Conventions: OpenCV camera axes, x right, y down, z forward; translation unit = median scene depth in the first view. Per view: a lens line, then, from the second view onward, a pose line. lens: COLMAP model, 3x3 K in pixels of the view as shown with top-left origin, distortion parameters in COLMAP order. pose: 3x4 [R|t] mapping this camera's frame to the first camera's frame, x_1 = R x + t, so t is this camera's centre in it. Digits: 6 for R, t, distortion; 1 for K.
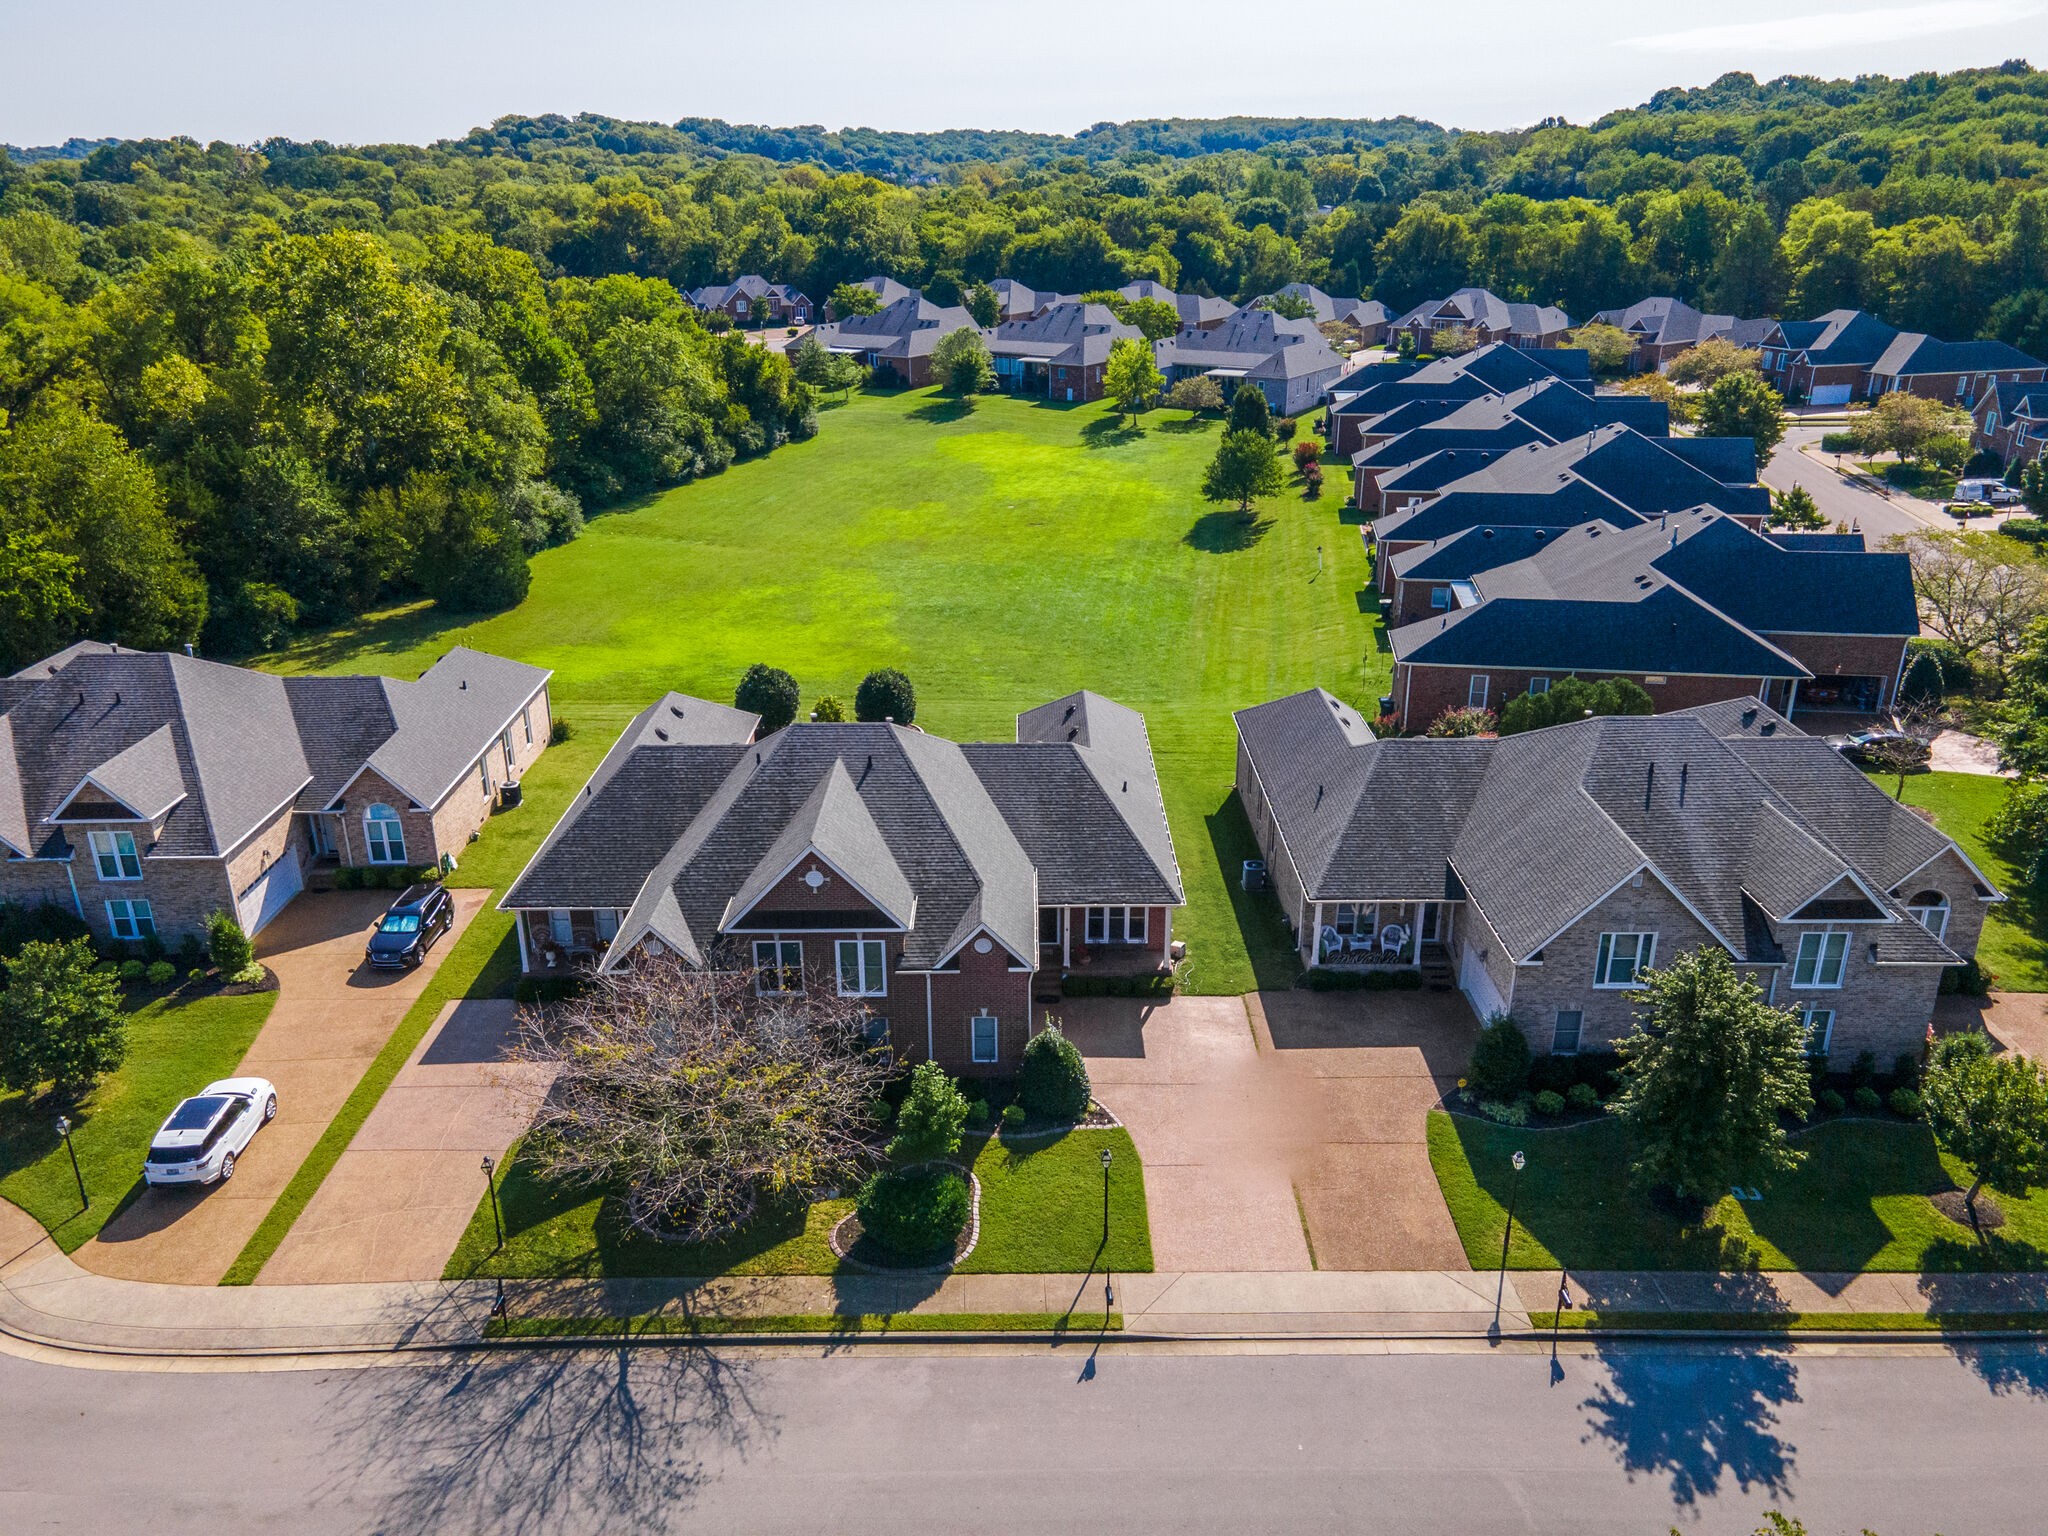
lens RADIAL K [[1504.6, 0, 1005.9], [0, 1504.6, 767.9], [0, 0, 1]] dist [0.020273, 0.040188]
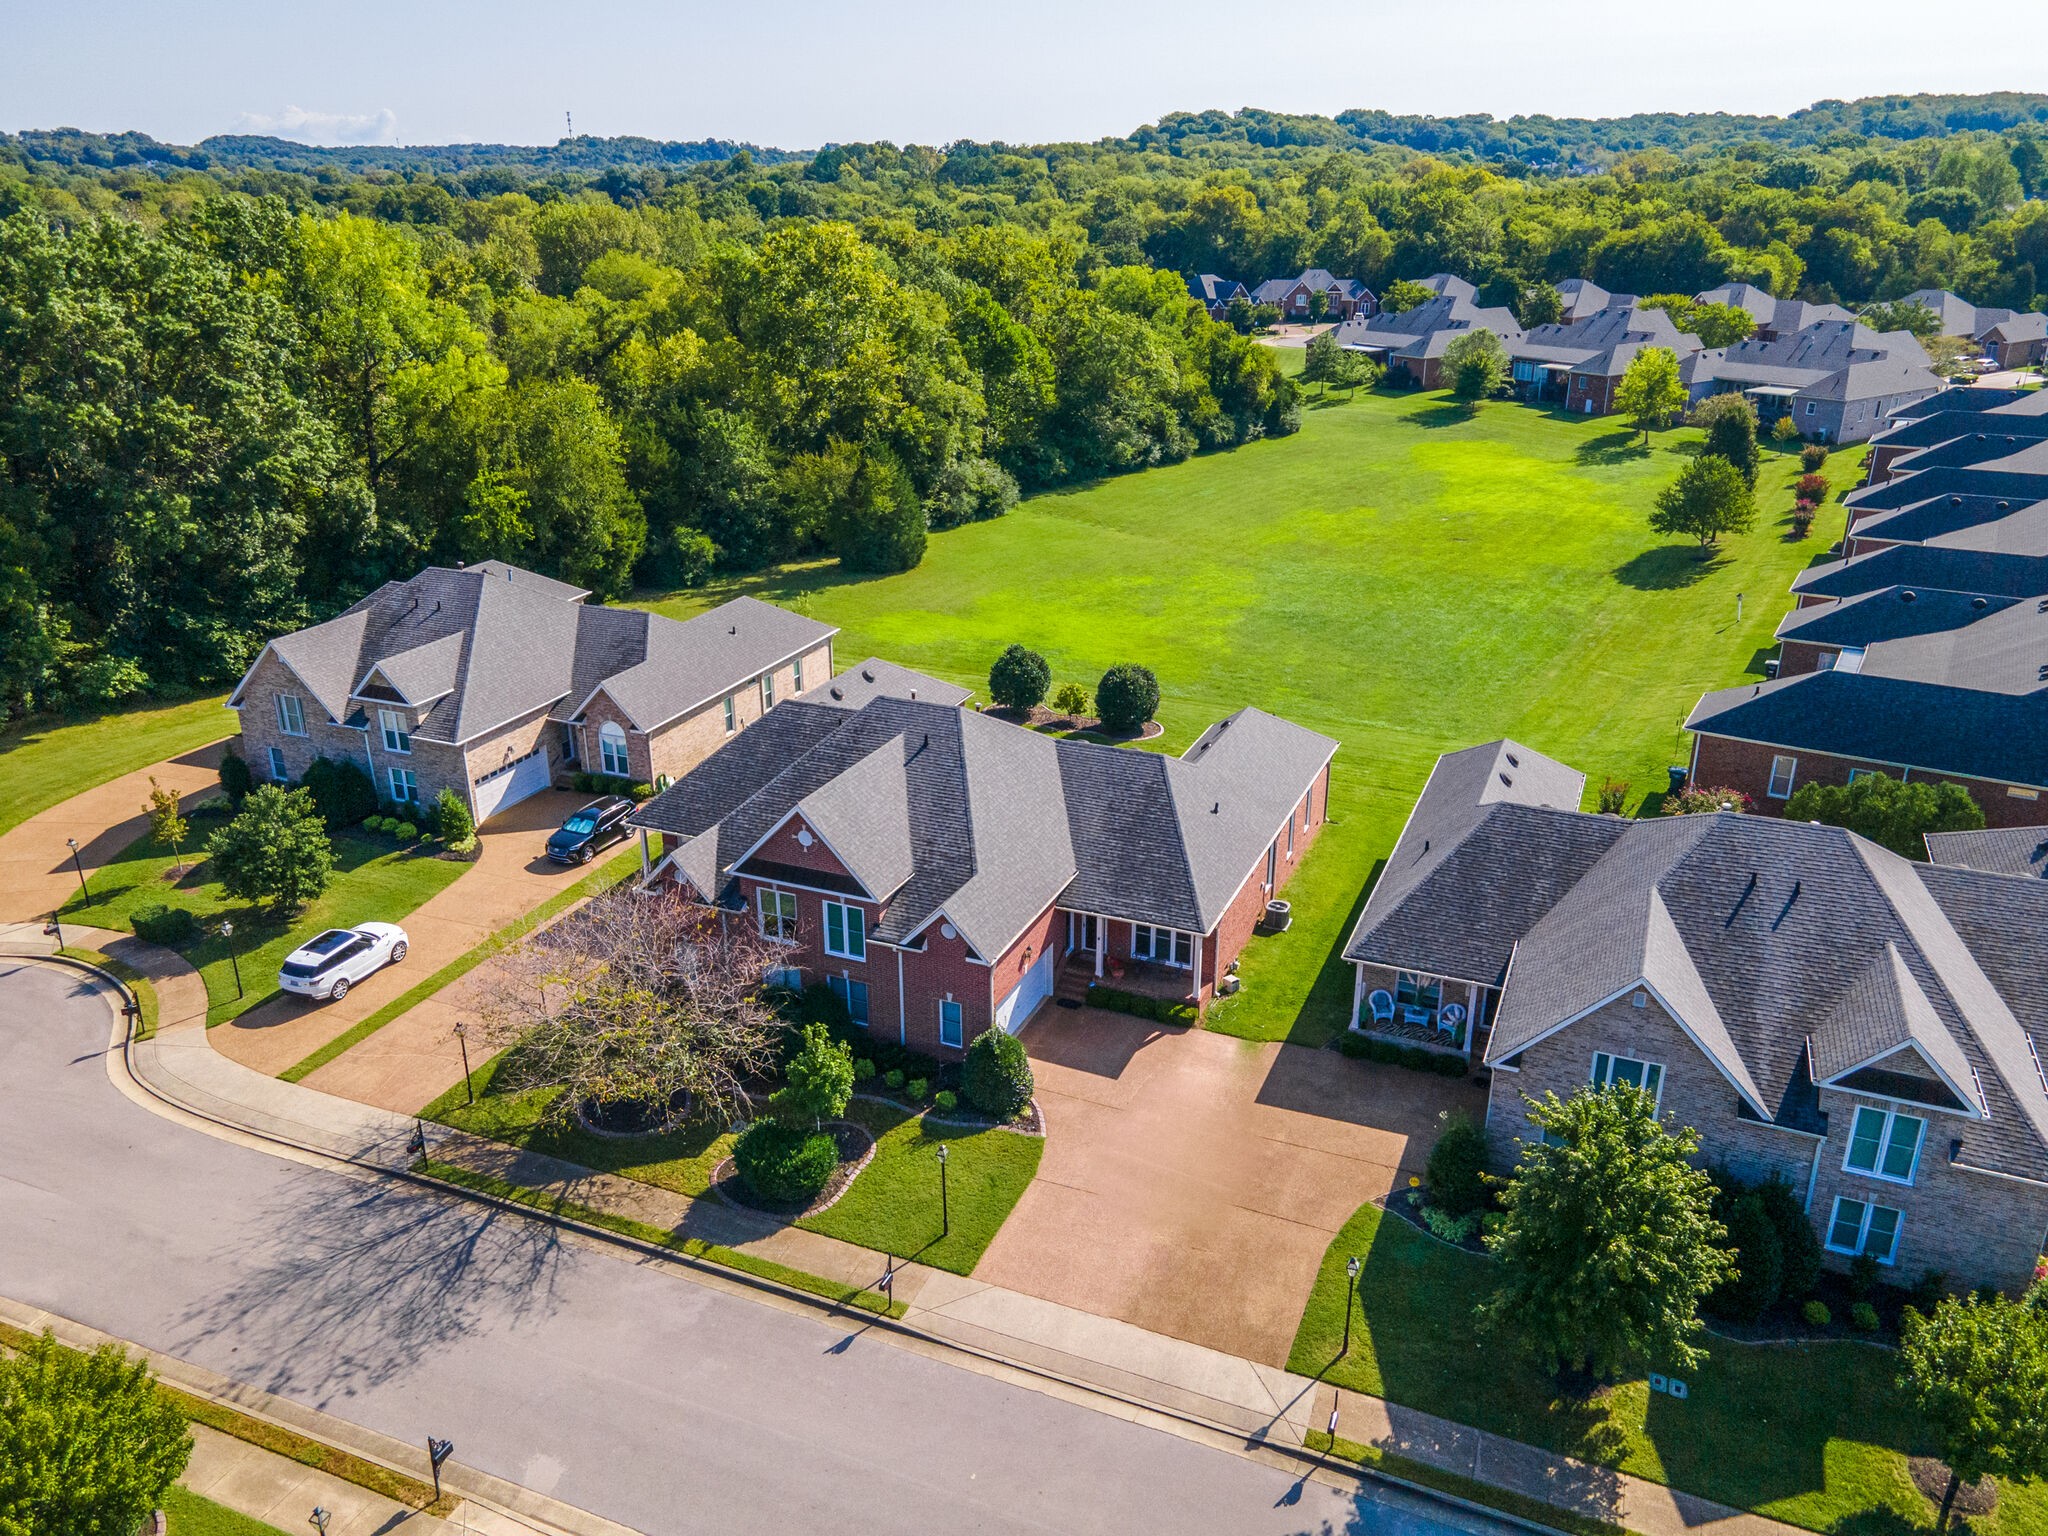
lens RADIAL K [[1504.6, 0, 1005.9], [0, 1504.6, 767.9], [0, 0, 1]] dist [0.020273, 0.040188]
pose [[0.916738, 0.148632, -0.370810, 0.220222], [-0.147035, 0.988589, 0.032747, -0.017630], [0.371446, 0.024501, 0.928131, 0.037312]]
